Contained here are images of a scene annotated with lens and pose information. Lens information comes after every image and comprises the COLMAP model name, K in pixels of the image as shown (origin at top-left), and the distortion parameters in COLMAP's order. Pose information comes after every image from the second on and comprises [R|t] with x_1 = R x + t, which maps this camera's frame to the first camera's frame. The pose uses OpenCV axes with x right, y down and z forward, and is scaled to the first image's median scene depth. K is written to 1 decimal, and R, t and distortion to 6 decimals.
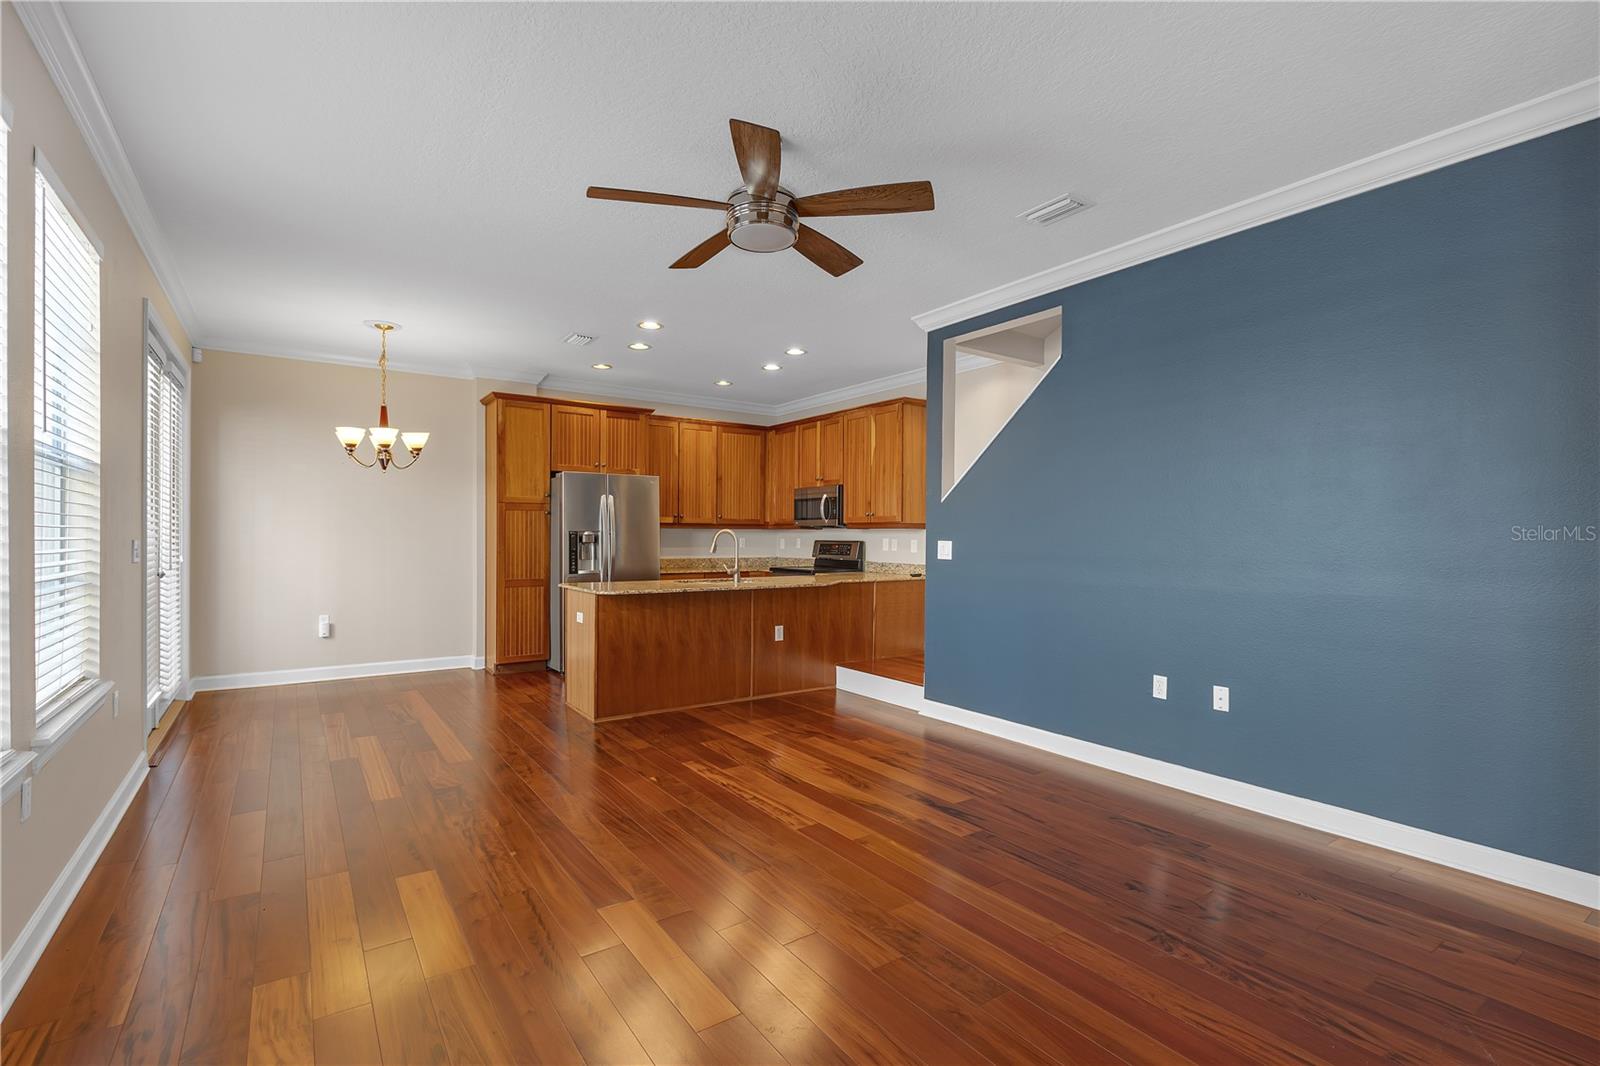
lens RADIAL K [[719.8, 0, 789.5], [0, 719.8, 545.0], [0, 0, 1]] dist [0.002592, -0.001551]
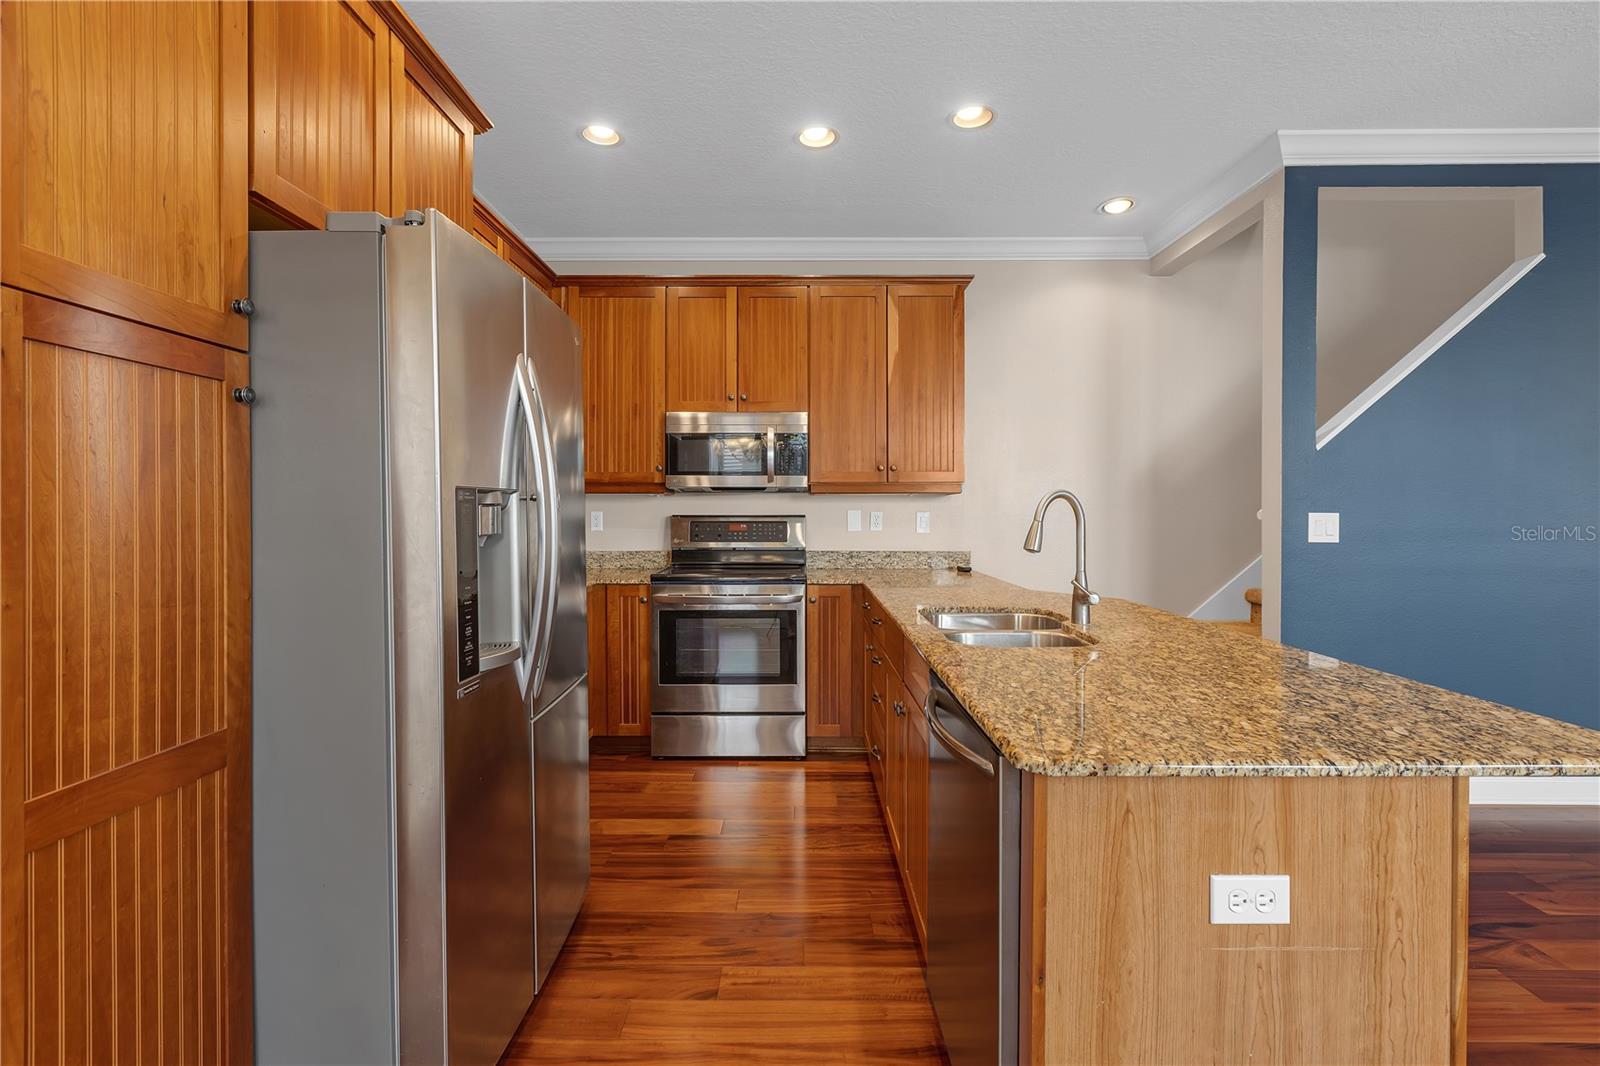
lens RADIAL K [[719.8, 0, 792.9], [0, 719.8, 513.3], [0, 0, 1]] dist [0.002592, -0.001551]
pose [[0.572919, -0.009891, 0.819552, -0.423648], [0.014757, 0.999890, 0.001751, -0.009945], [-0.819479, 0.011091, 0.573002, 0.781881]]
